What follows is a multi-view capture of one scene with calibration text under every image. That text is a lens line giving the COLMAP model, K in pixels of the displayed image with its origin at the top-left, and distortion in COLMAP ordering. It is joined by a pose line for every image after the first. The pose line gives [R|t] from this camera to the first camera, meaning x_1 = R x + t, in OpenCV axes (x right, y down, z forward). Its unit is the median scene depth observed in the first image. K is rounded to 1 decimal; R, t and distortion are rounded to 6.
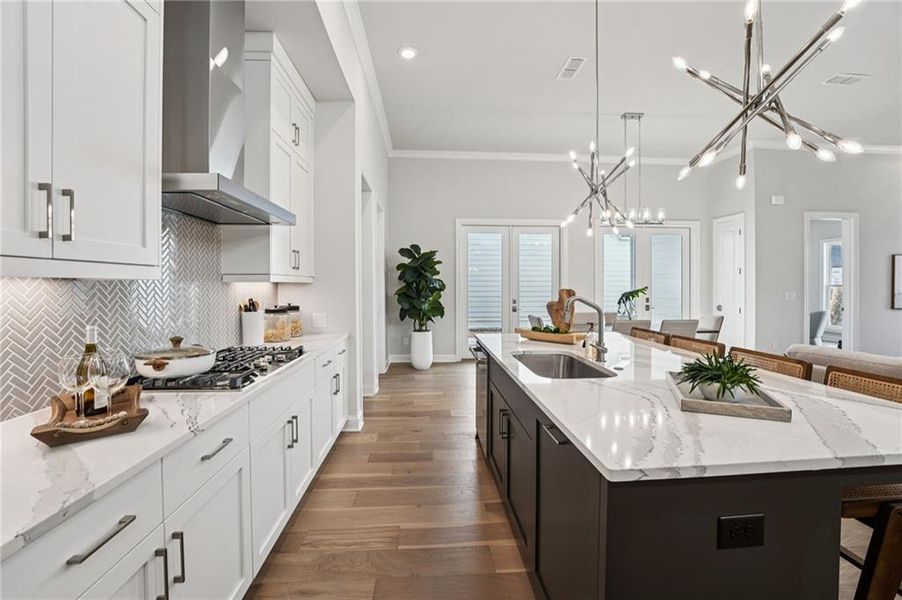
lens RADIAL K [[369.6, 0, 449.4], [0, 369.6, 289.6], [0, 0, 1]] dist [-0.028755, 0.003543]
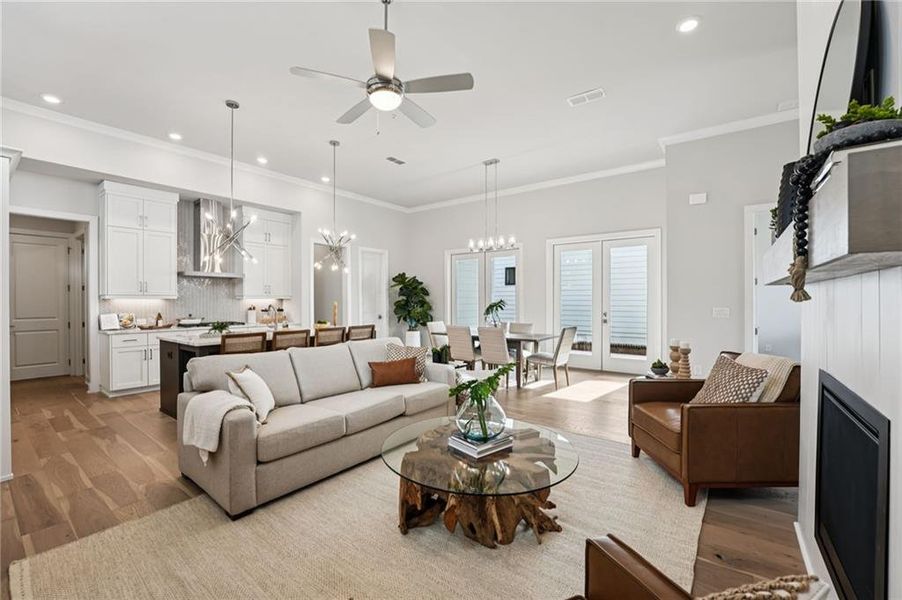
lens RADIAL K [[369.6, 0, 450.8], [0, 369.6, 304.0], [0, 0, 1]] dist [-0.028755, 0.003543]
pose [[0.763880, 0.005487, -0.645335, 1.000286], [-0.005206, 0.999984, 0.002340, 0.000729], [0.645337, 0.001572, 0.763896, -0.032808]]
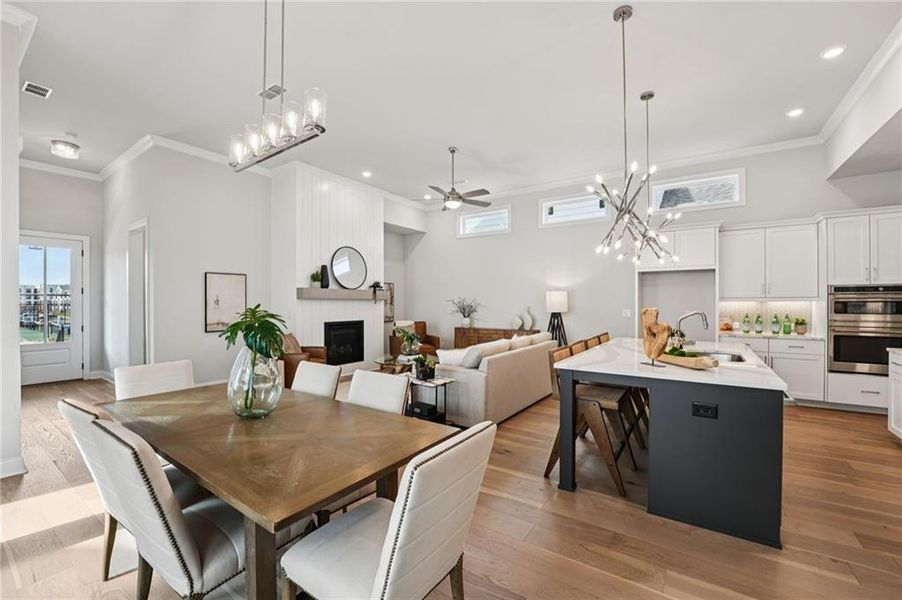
lens RADIAL K [[369.6, 0, 451.6], [0, 369.6, 301.7], [0, 0, 1]] dist [-0.028755, 0.003543]
pose [[-0.786367, 0.002749, 0.617753, 0.076008], [0.008941, 0.999936, 0.006931, -0.013467], [-0.617695, 0.010973, -0.786341, 0.989651]]
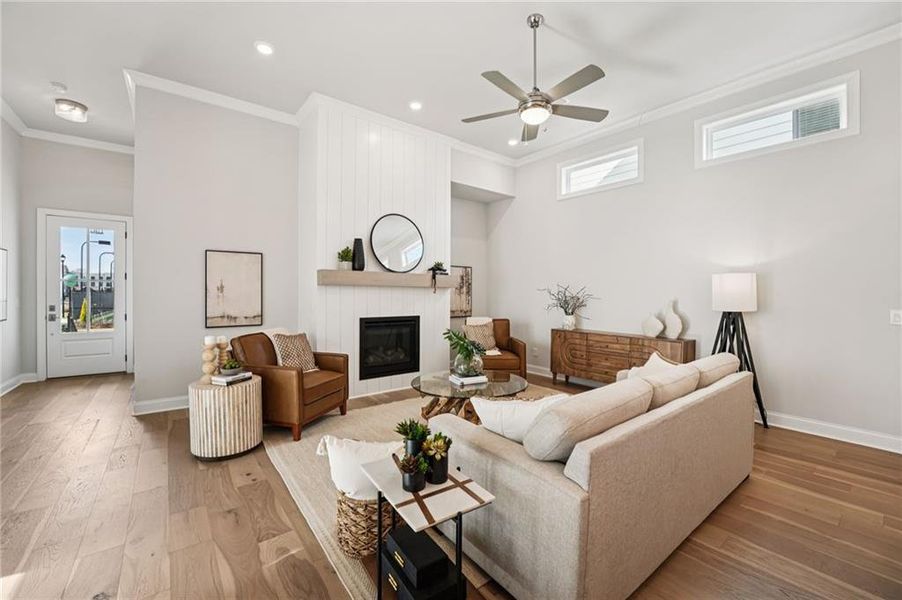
lens RADIAL K [[369.6, 0, 449.6], [0, 369.6, 292.9], [0, 0, 1]] dist [-0.028755, 0.003543]
pose [[-0.561854, -0.005924, 0.827215, 0.281357], [0.002148, 0.999961, 0.008620, -0.008646], [-0.827233, 0.006620, -0.561819, 0.652443]]
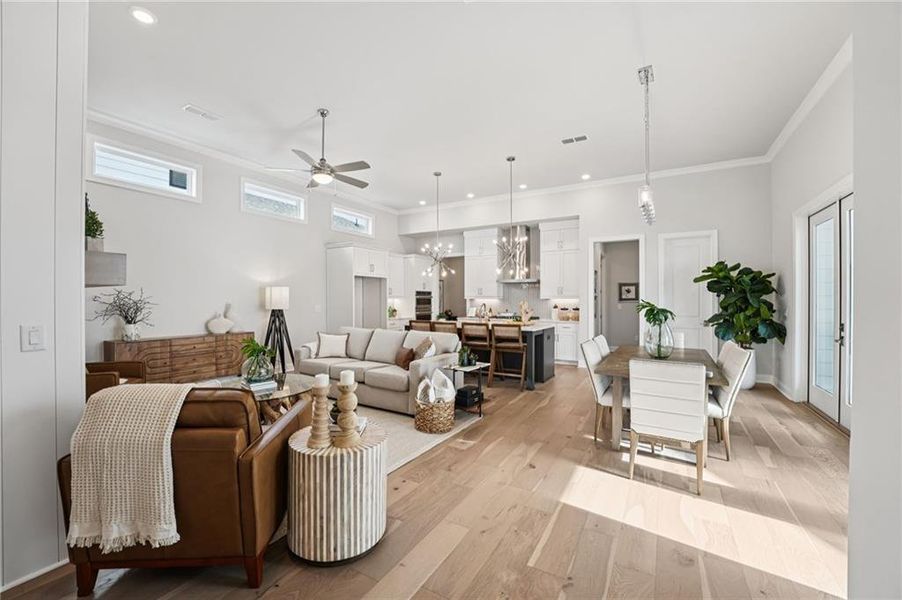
lens RADIAL K [[369.6, 0, 451.2], [0, 369.6, 298.5], [0, 0, 1]] dist [-0.028755, 0.003543]
pose [[-0.558405, -0.002903, -0.829563, 1.121617], [-0.011262, 0.999928, 0.004081, -0.011250], [0.829492, 0.011621, -0.558398, 0.904521]]
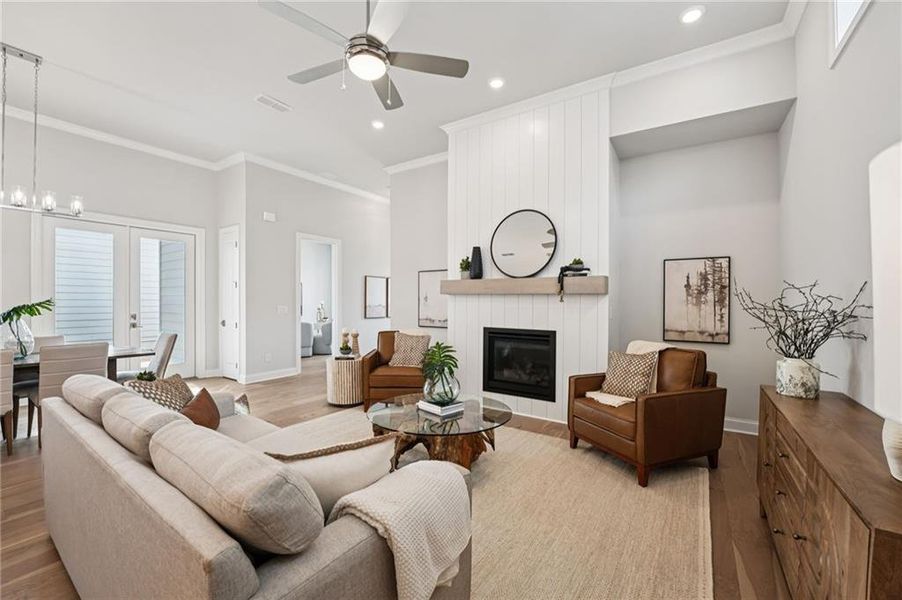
lens RADIAL K [[369.6, 0, 449.1], [0, 369.6, 301.5], [0, 0, 1]] dist [-0.028755, 0.003543]
pose [[0.611346, 0.000800, 0.791363, 0.385151], [0.003746, 0.999985, -0.003905, 0.000614], [-0.791354, 0.005352, 0.611335, -0.044633]]
